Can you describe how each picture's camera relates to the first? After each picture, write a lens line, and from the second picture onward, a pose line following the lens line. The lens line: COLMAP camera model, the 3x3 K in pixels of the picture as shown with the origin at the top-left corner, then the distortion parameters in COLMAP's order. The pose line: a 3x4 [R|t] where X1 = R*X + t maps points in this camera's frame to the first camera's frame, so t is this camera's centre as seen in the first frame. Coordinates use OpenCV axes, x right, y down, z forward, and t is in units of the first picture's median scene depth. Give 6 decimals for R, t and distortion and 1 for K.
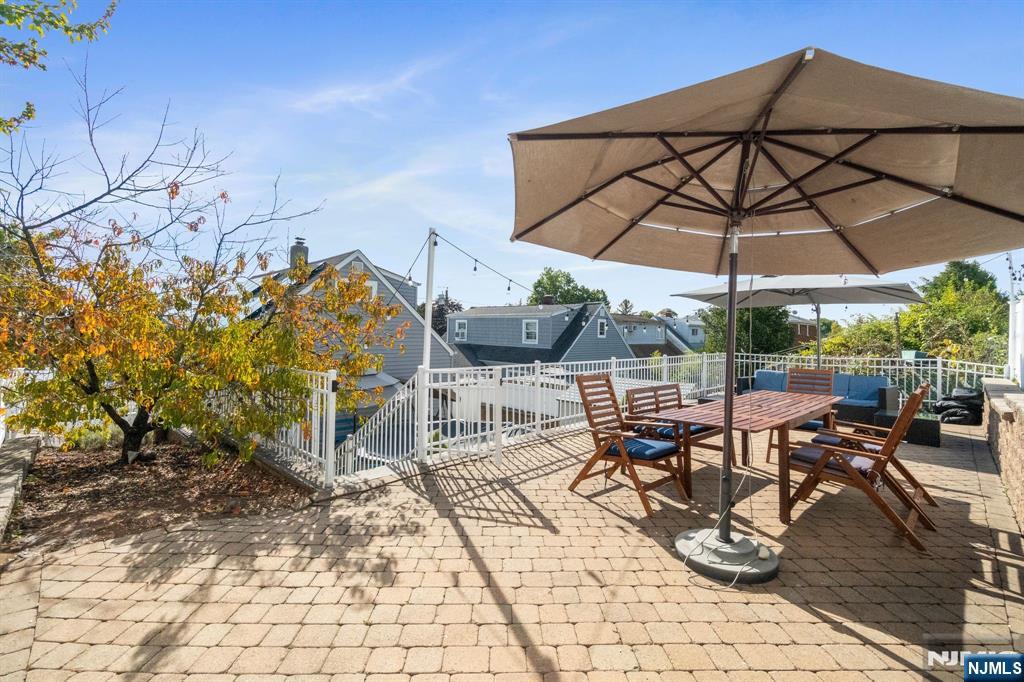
lens RADIAL K [[467.4, 0, 515.6], [0, 467.4, 318.7], [0, 0, 1]] dist [0.000823, 0.000118]
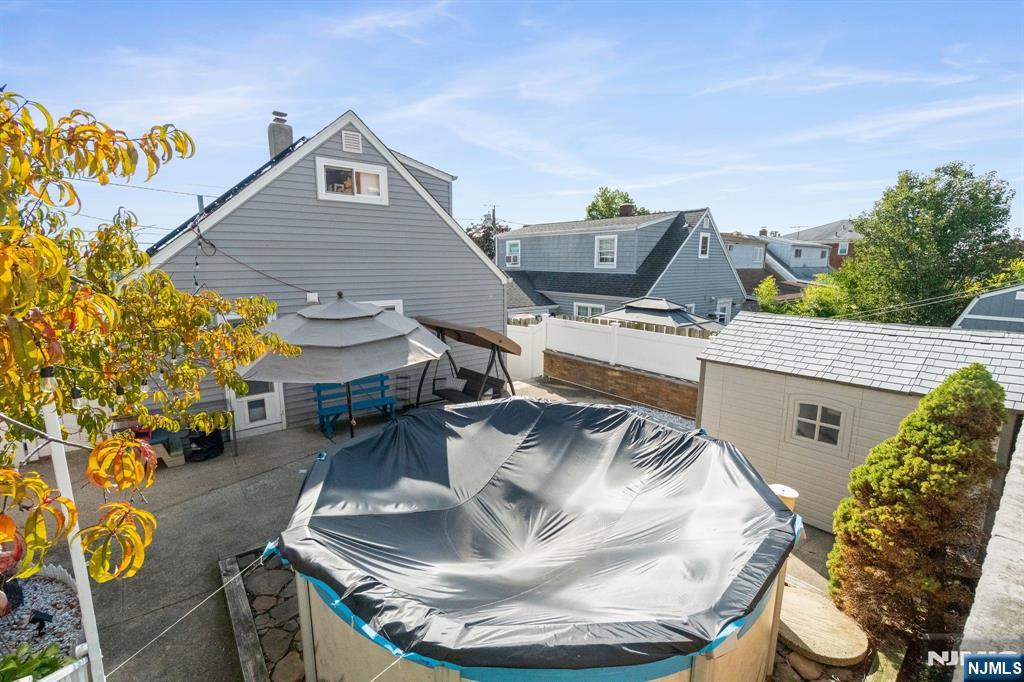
lens RADIAL K [[442.7, 0, 506.7], [0, 442.7, 336.5], [0, 0, 1]] dist [0.000217, 0.000221]
pose [[0.993013, 0.000325, -0.118007, -0.038603], [0.021748, 0.982364, 0.185711, 0.023363], [0.115986, -0.186980, 0.975493, 0.236571]]
